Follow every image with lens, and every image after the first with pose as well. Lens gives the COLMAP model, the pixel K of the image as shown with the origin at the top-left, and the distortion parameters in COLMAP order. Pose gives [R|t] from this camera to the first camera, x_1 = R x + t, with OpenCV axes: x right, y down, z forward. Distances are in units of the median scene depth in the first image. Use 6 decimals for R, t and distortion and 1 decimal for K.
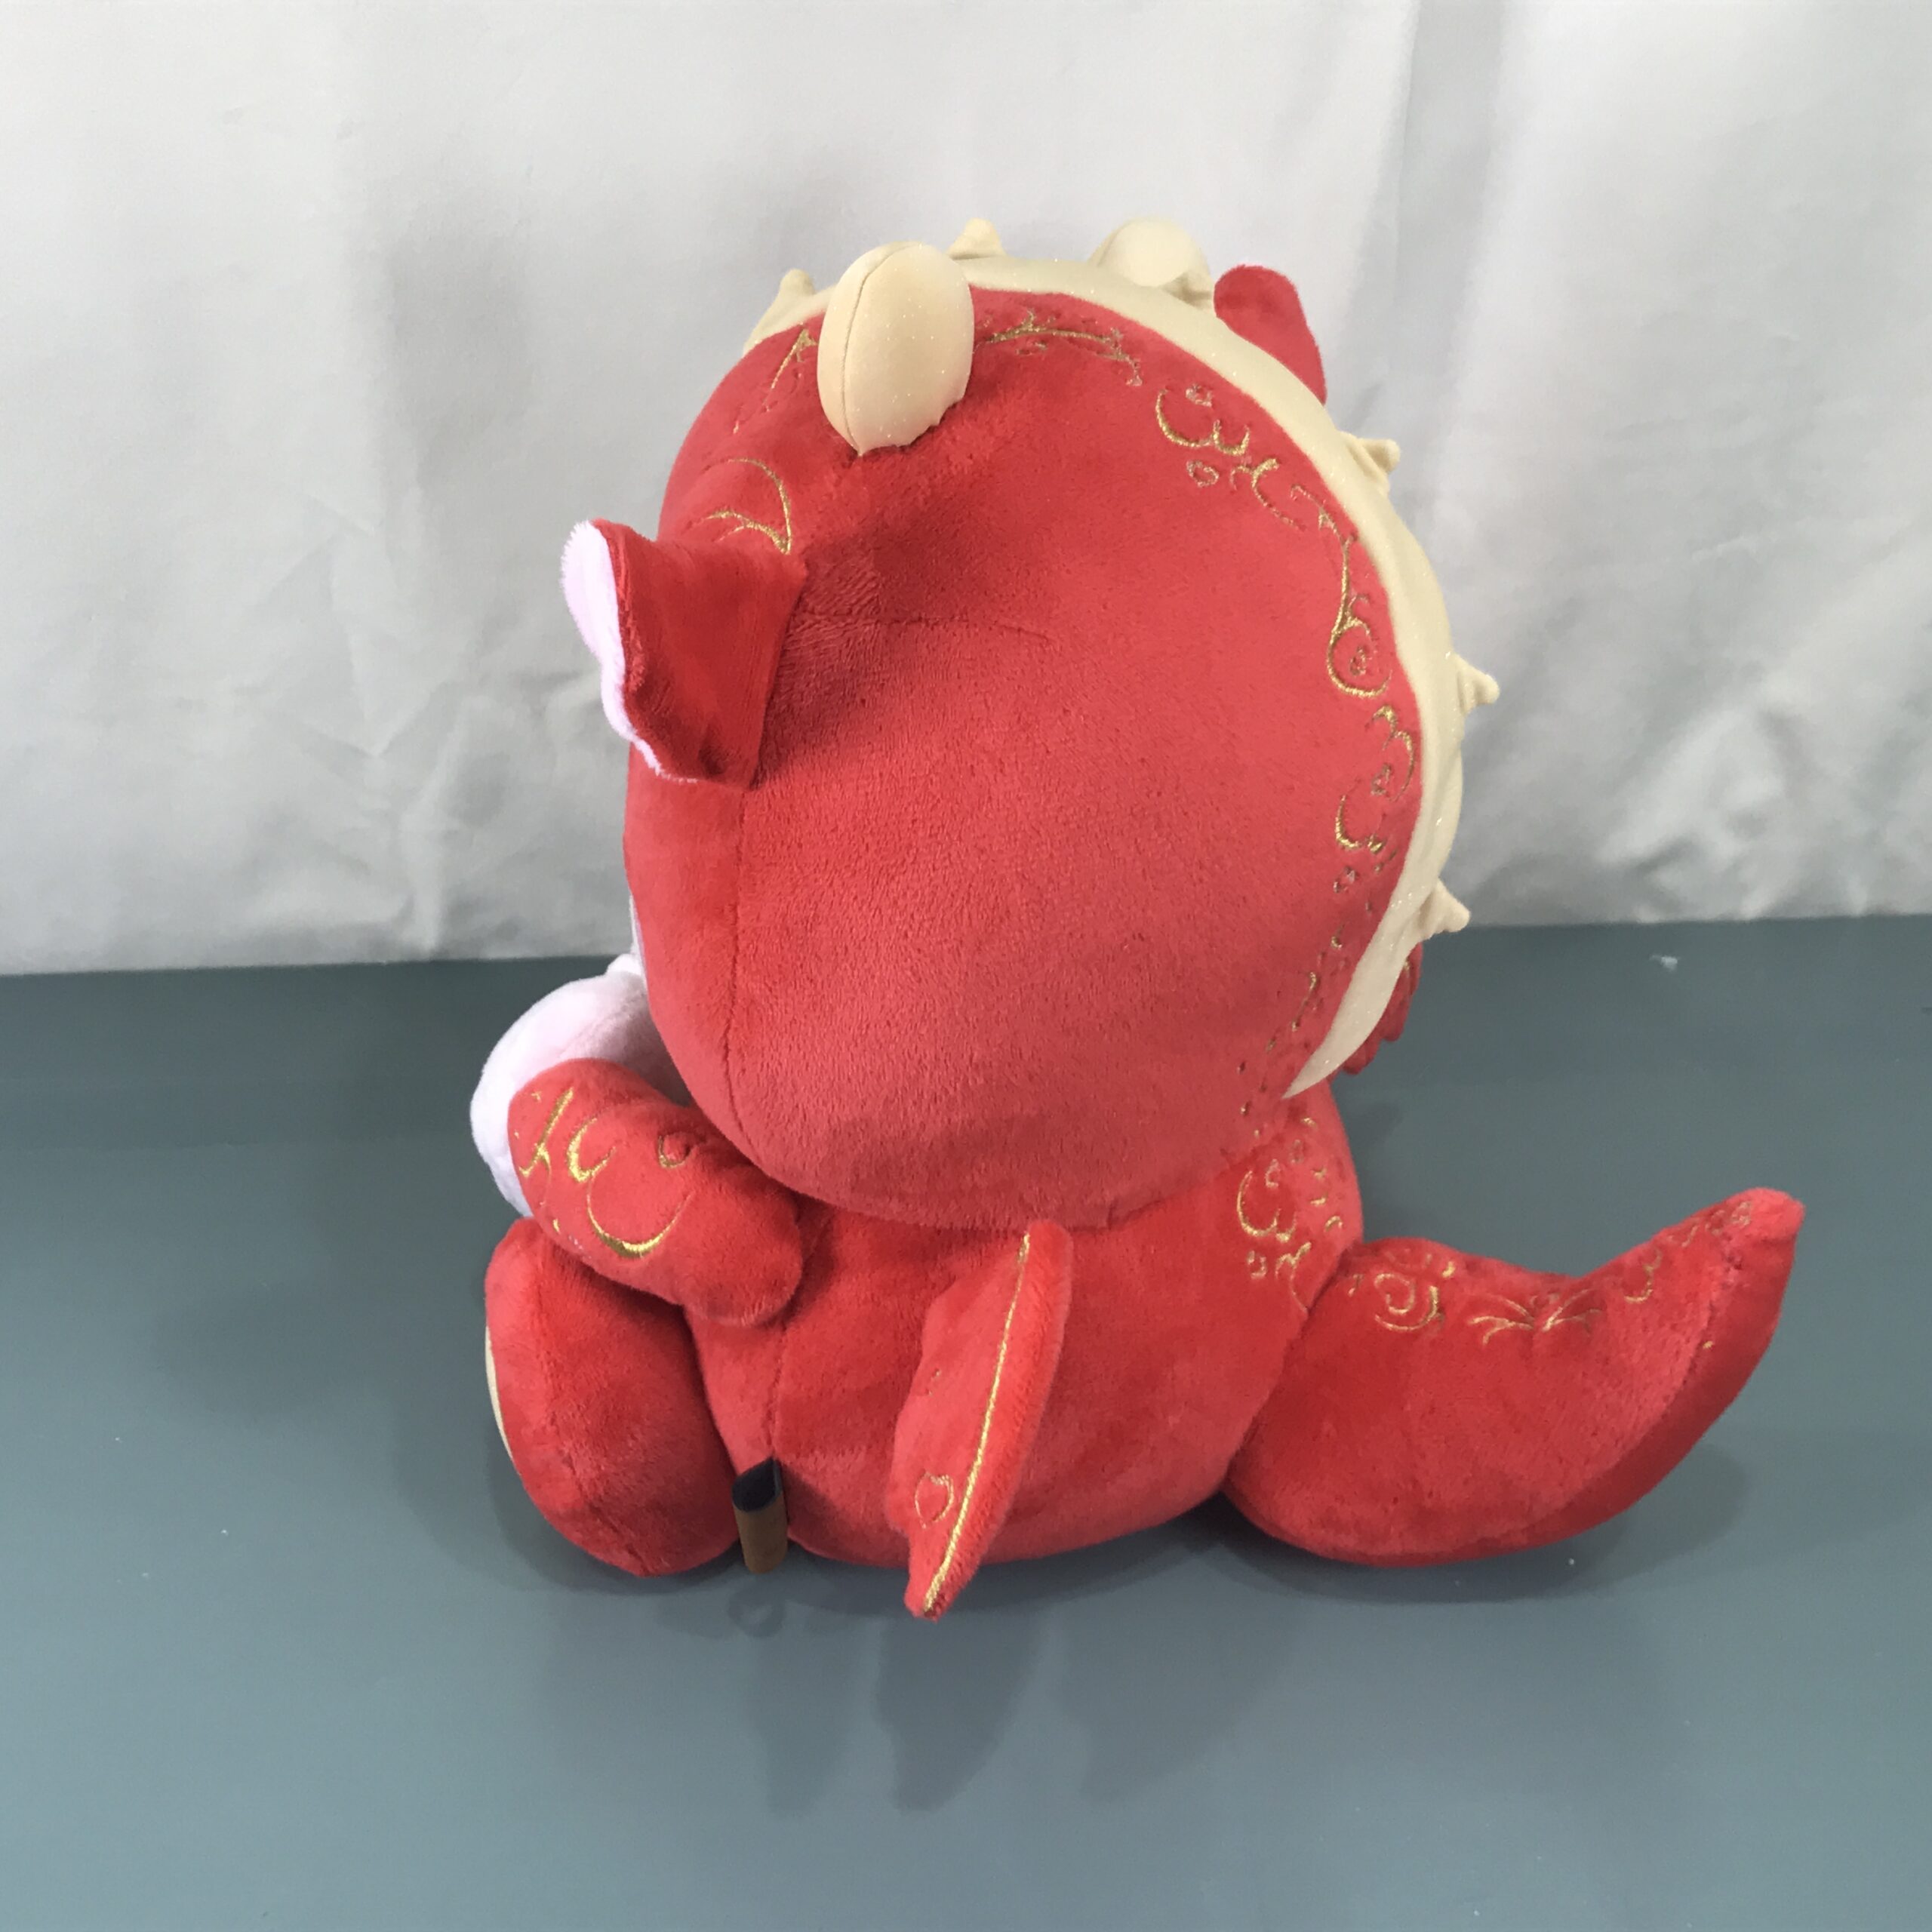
lens RADIAL K [[2157.0, 0, 984.3], [0, 2157.0, 931.7], [0, 0, 1]] dist [0.120646, 0.000000]
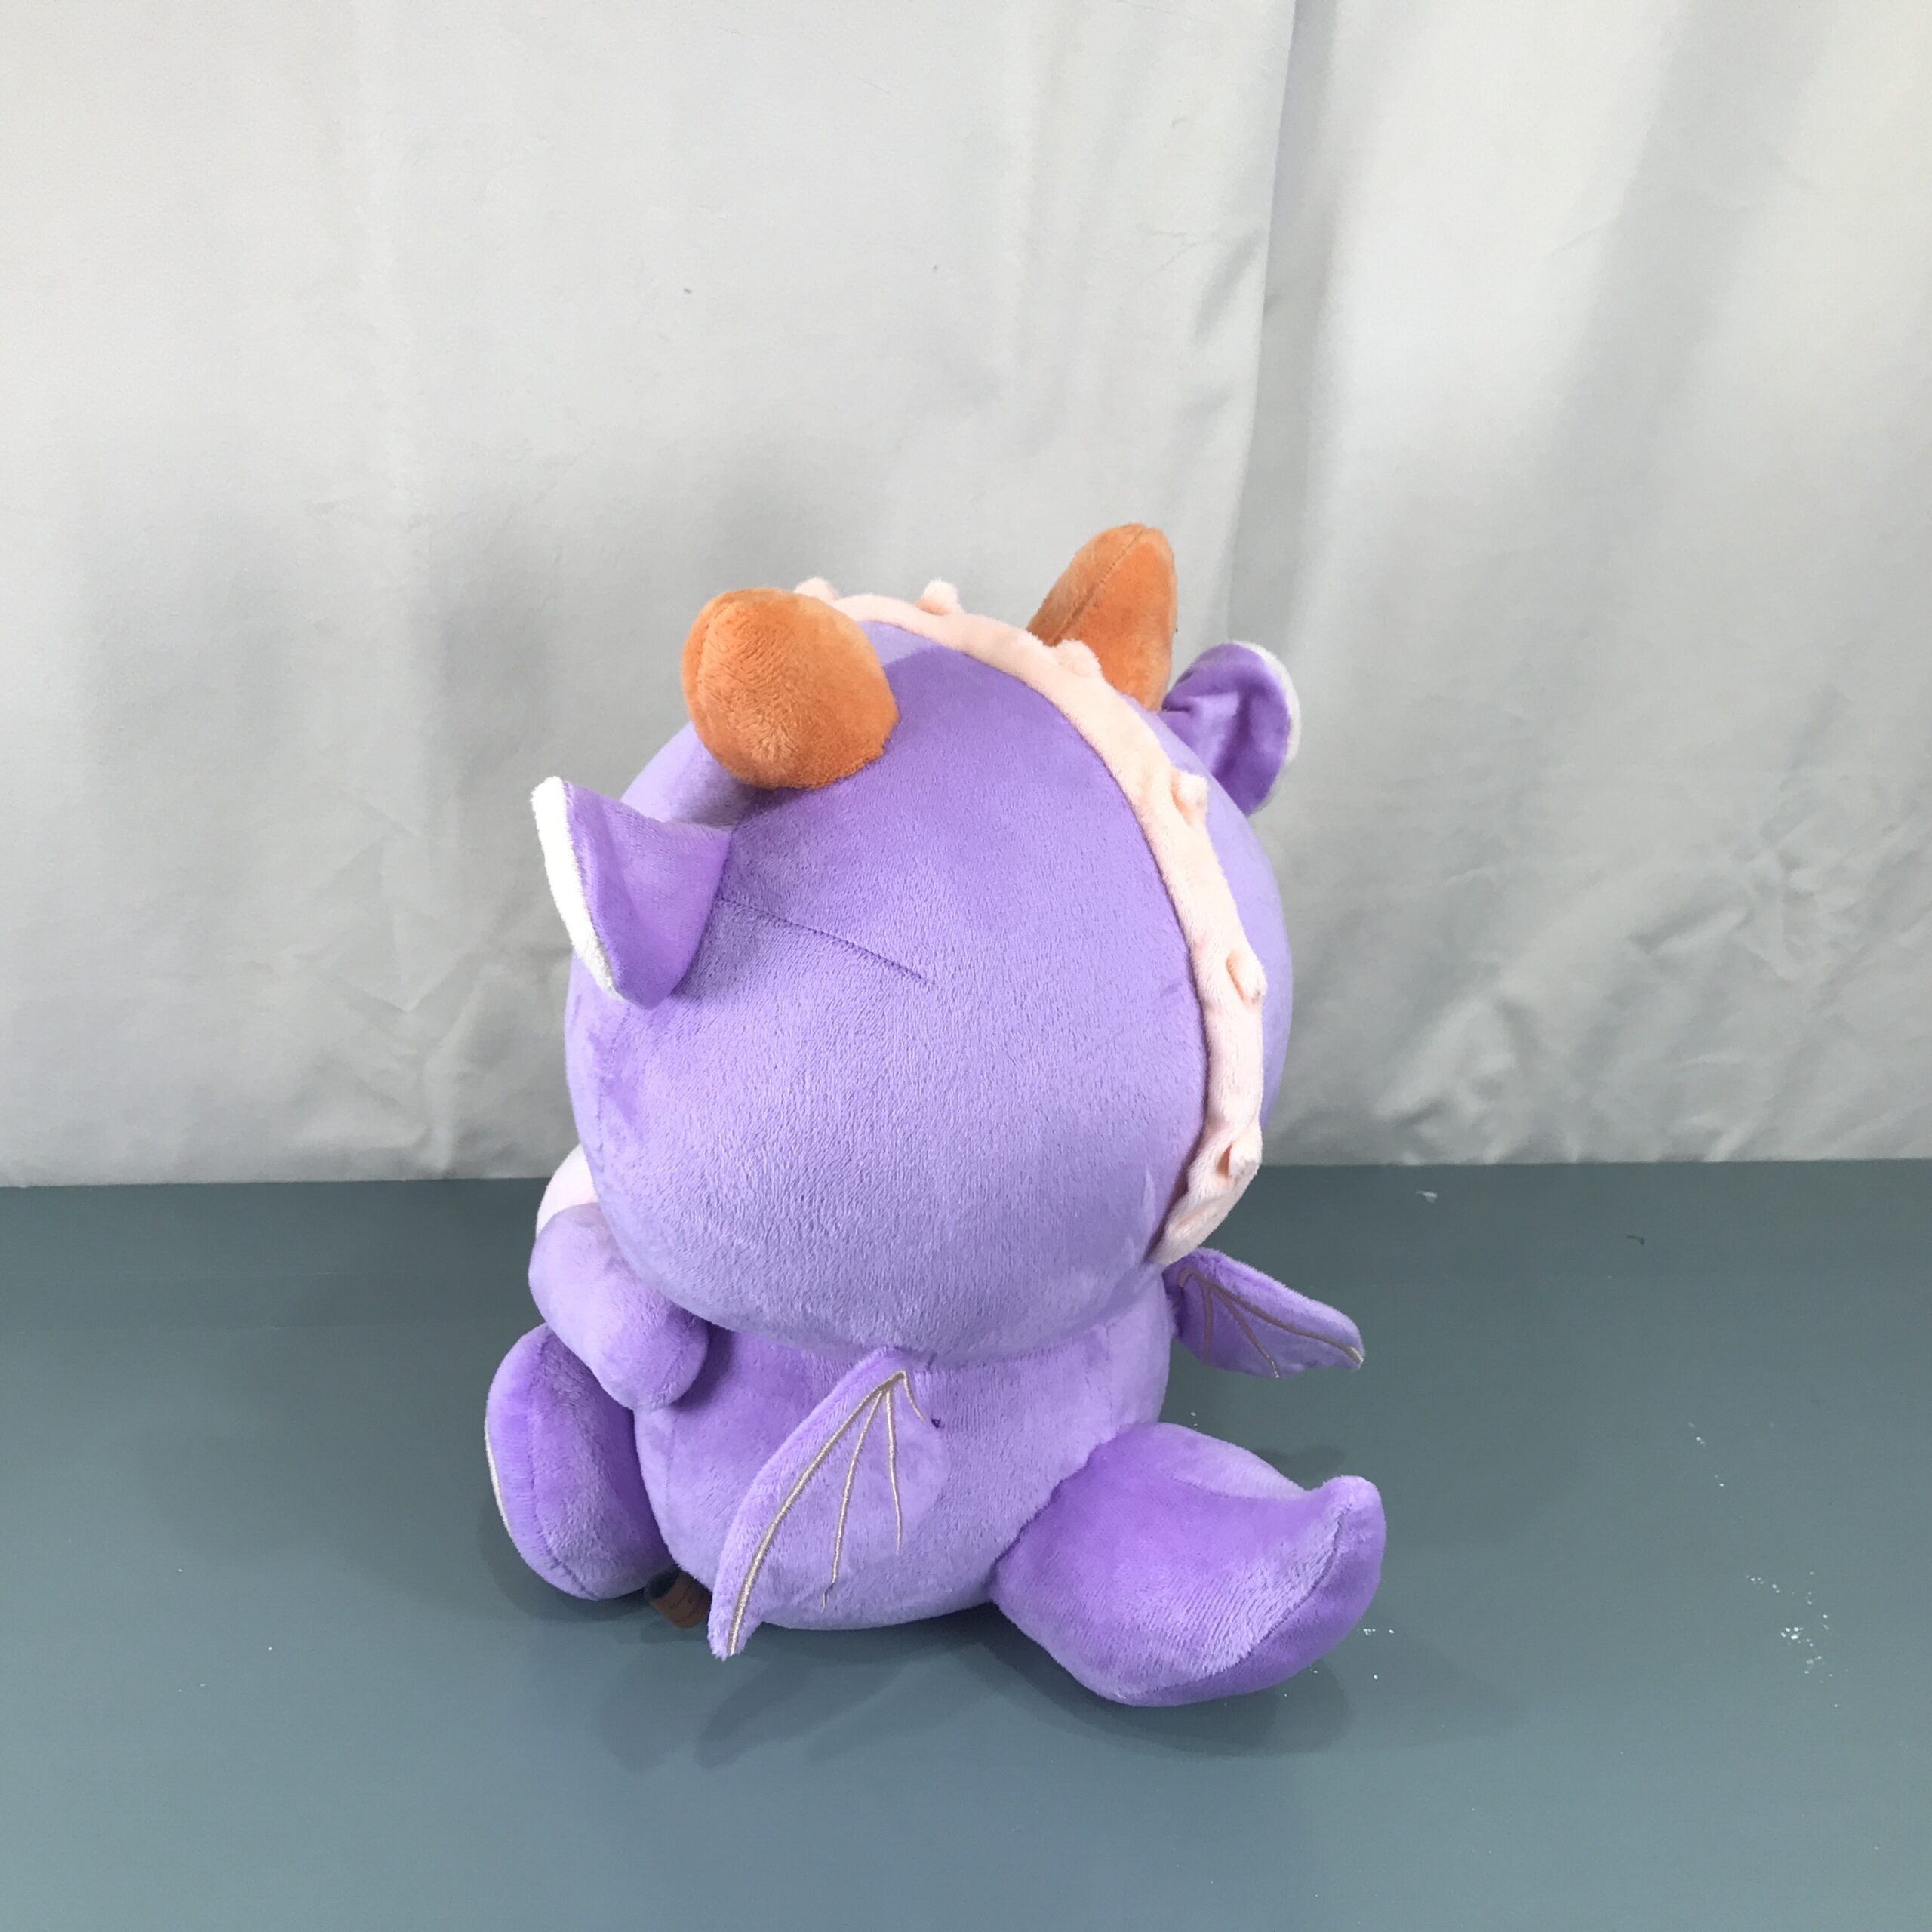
lens RADIAL K [[2157.0, 0, 978.4], [0, 2157.0, 961.9], [0, 0, 1]] dist [0.120646, 0.000000]
pose [[0.999677, 0.024812, -0.005428, 0.051149], [-0.025290, 0.992157, -0.122413, 0.035044], [0.002348, 0.122511, 0.992464, -0.232702]]
